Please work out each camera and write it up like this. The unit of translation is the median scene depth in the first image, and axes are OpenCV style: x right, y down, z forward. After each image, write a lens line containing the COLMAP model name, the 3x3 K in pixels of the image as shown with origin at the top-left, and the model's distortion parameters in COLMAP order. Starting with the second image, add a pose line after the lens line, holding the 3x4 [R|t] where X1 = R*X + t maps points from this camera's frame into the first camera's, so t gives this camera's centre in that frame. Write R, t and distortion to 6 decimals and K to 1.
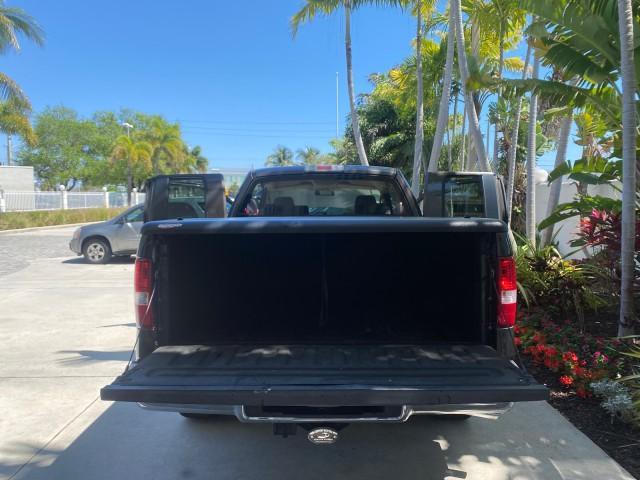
lens RADIAL K [[494.4, 0, 315.3], [0, 494.4, 240.5], [0, 0, 1]] dist [0.017170, -0.023691]
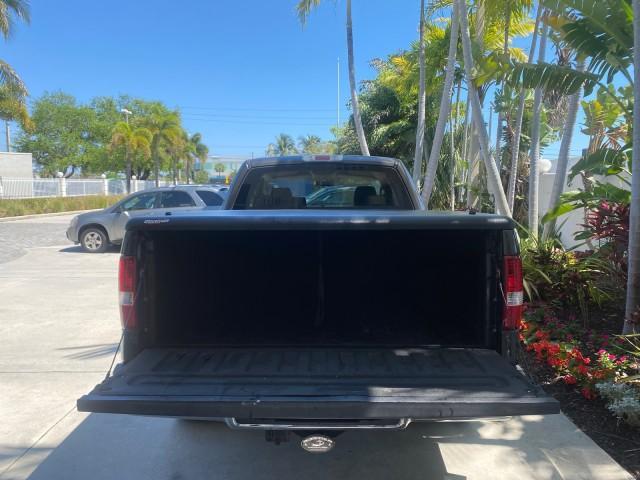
lens RADIAL K [[494.4, 0, 315.9], [0, 494.4, 244.5], [0, 0, 1]] dist [0.017170, -0.023691]
pose [[0.999989, 0.004749, -0.000130, 0.001668], [-0.004743, 0.999466, 0.032345, -0.002755], [0.000284, -0.032344, 0.999477, 0.009372]]
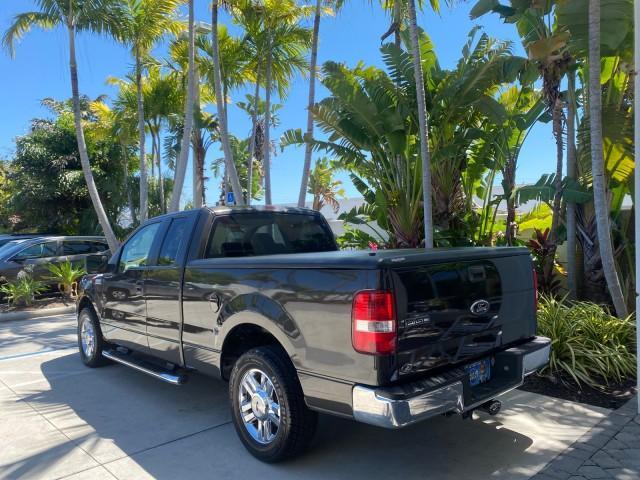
lens RADIAL K [[494.4, 0, 321.8], [0, 494.4, 238.5], [0, 0, 1]] dist [0.017170, -0.023691]
pose [[0.726333, -0.013107, 0.687218, -0.191235], [0.068475, 0.996224, -0.053372, -0.004755], [-0.683924, 0.085823, 0.724488, 0.044766]]
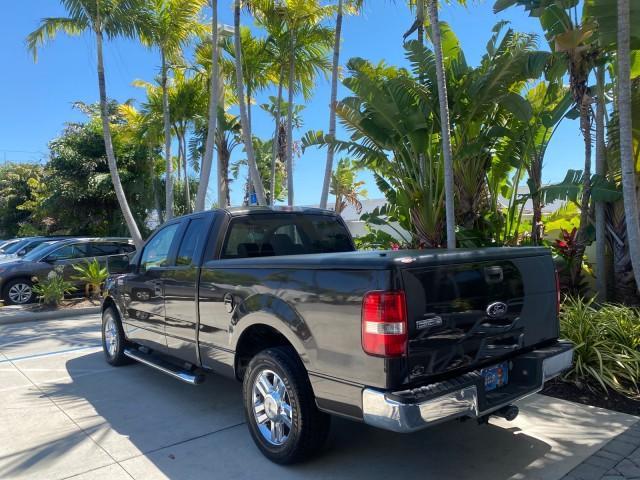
lens RADIAL K [[494.4, 0, 321.7], [0, 494.4, 241.3], [0, 0, 1]] dist [0.017170, -0.023691]
pose [[0.762664, -0.016144, 0.646593, -0.184593], [0.066639, 0.996330, -0.053724, -0.004030], [-0.643353, 0.084062, 0.760941, 0.042612]]
